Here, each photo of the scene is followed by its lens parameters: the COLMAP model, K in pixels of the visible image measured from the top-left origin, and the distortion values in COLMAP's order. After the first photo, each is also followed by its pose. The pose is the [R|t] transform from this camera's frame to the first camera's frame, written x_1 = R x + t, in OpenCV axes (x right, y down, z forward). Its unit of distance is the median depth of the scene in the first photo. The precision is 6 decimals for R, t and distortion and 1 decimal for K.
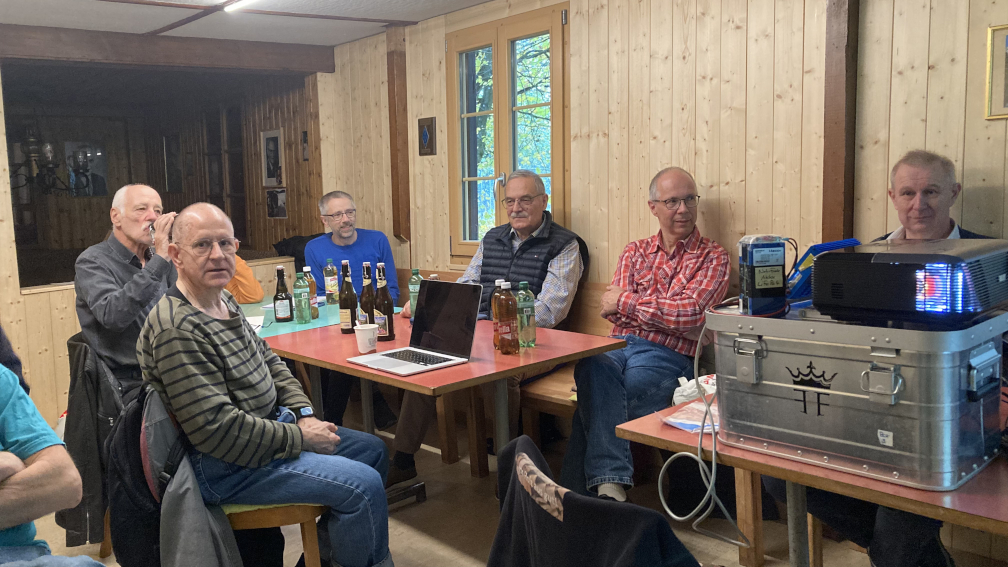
lens RADIAL K [[776.0, 0, 516.6], [0, 776.0, 305.4], [0, 0, 1]] dist [0.014369, -0.007774]
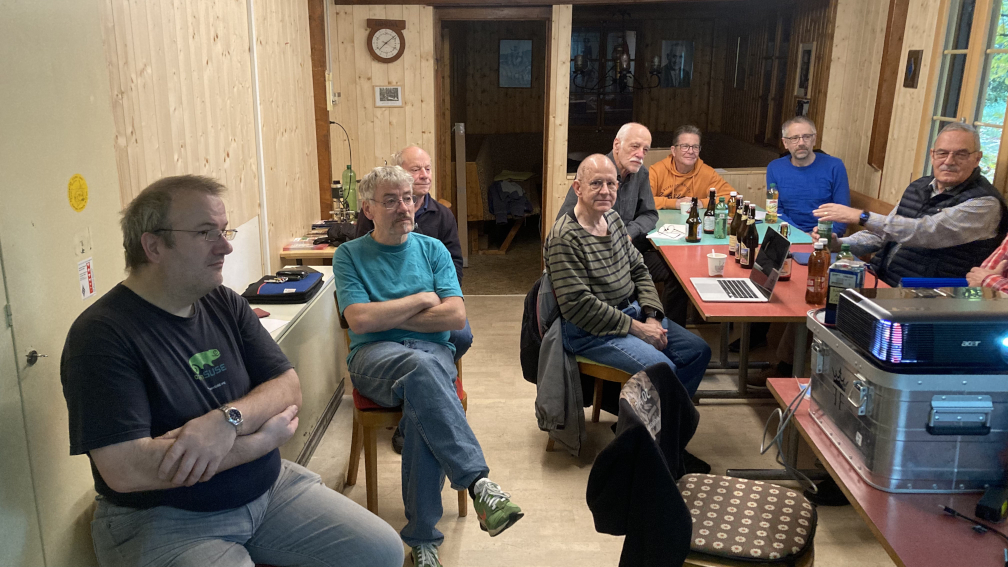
lens RADIAL K [[776.0, 0, 501.1], [0, 776.0, 280.9], [0, 0, 1]] dist [0.014369, -0.007774]
pose [[0.707715, 0.220108, -0.671336, 0.494904], [-0.129383, 0.974539, 0.183123, -0.141666], [0.694549, -0.042739, 0.718175, -0.191070]]
